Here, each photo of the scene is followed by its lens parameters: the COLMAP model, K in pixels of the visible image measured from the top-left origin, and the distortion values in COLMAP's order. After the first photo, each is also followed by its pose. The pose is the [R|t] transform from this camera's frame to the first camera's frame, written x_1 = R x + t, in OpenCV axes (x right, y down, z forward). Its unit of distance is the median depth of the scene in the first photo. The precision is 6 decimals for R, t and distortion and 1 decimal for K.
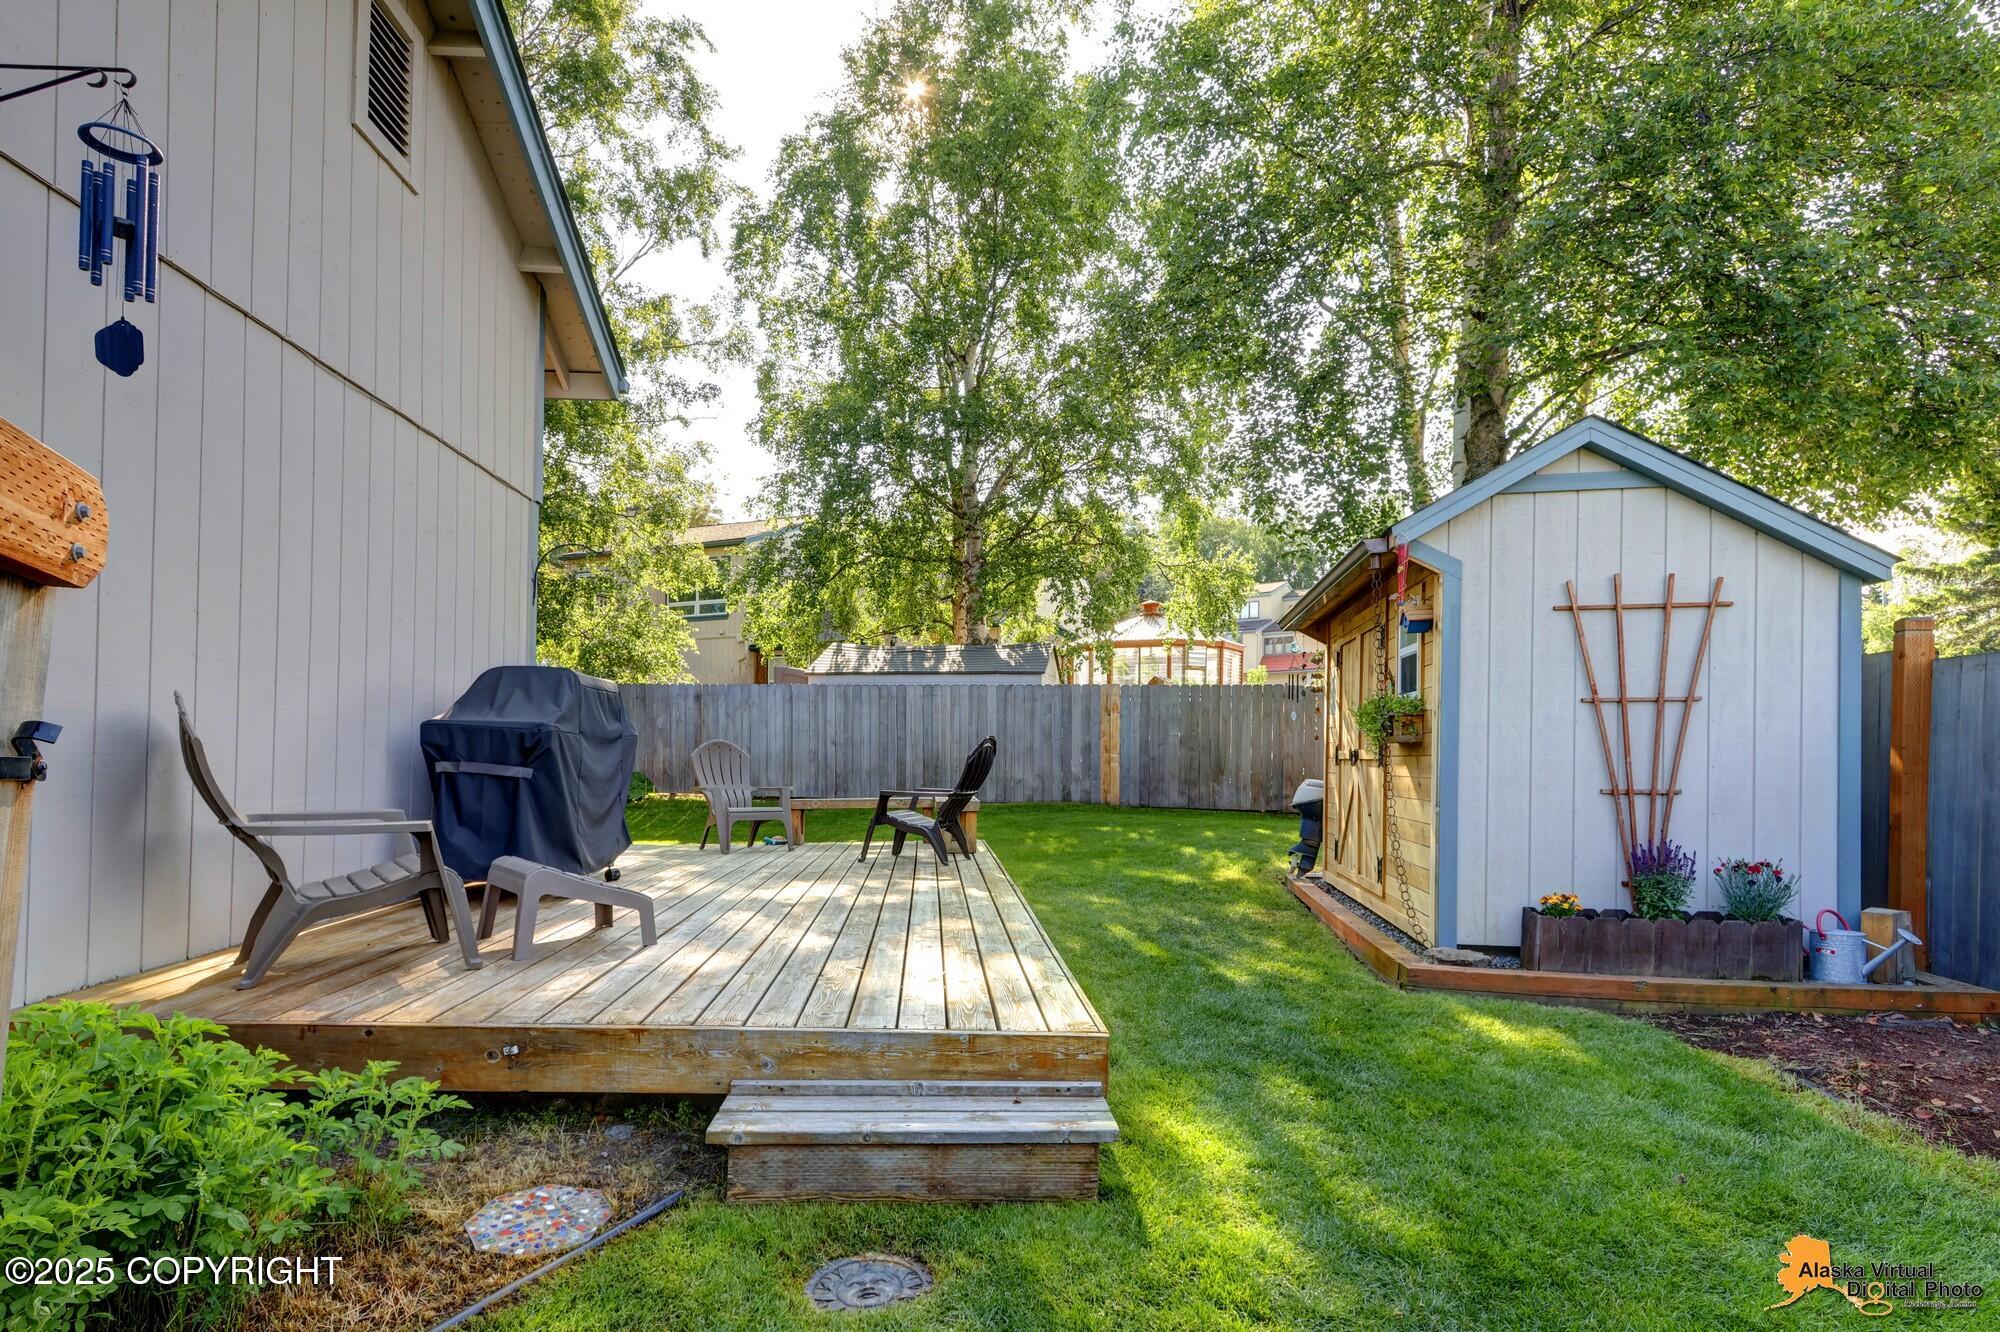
lens RADIAL K [[883.6, 0, 996.3], [0, 883.6, 748.1], [0, 0, 1]] dist [0.001382, 0.000211]
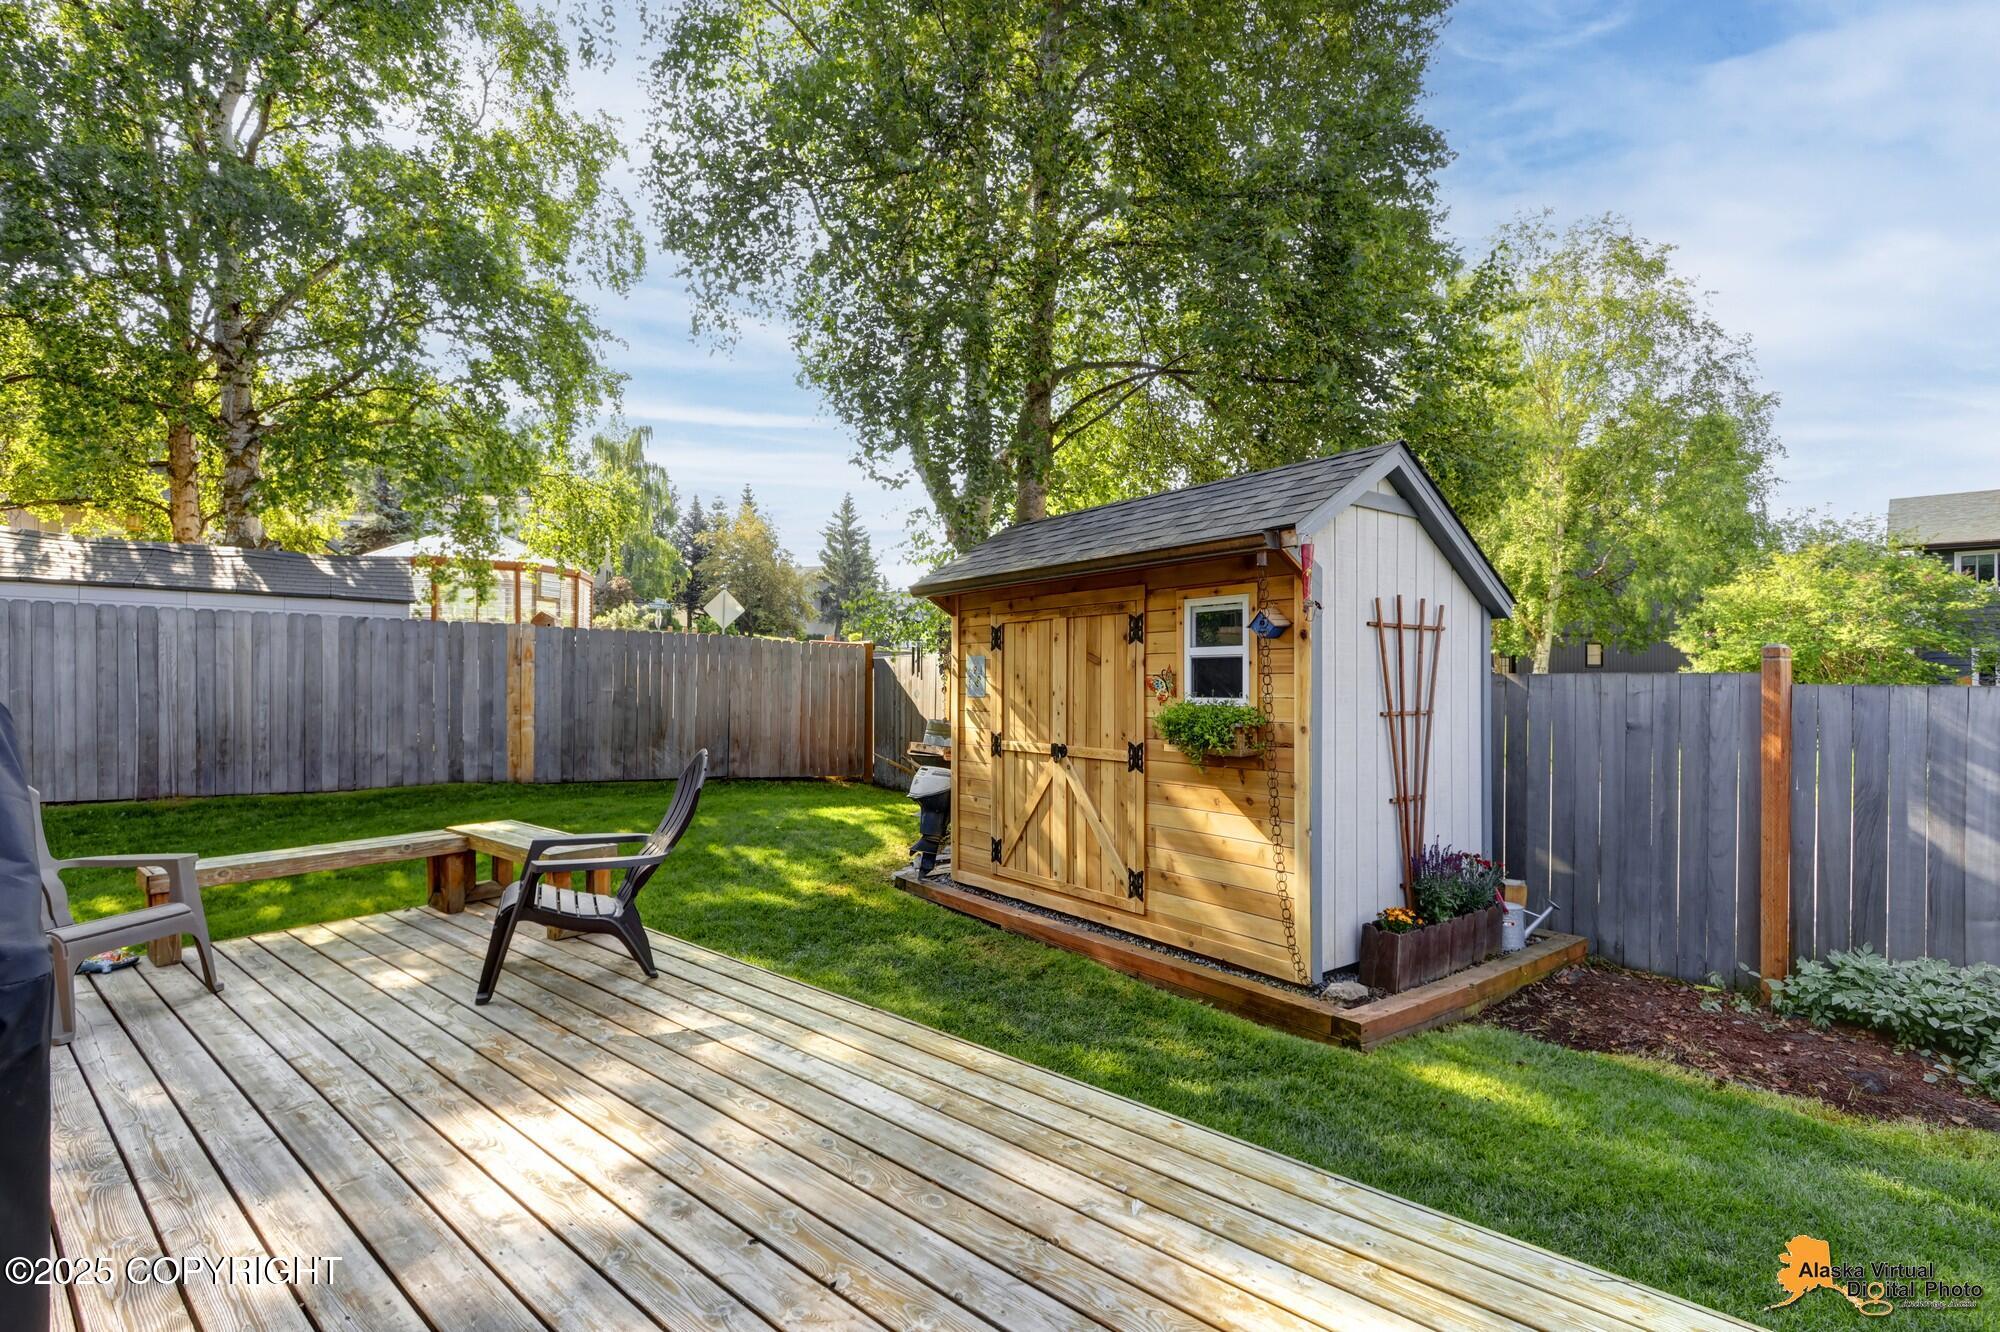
lens RADIAL K [[901.5, 0, 911.7], [0, 901.5, 677.3], [0, 0, 1]] dist [-0.000390, -0.000172]
pose [[0.730628, 0.006017, 0.682749, -0.155302], [-0.010154, 0.999946, 0.002053, -0.031388], [-0.682700, -0.008433, 0.730650, 0.203473]]
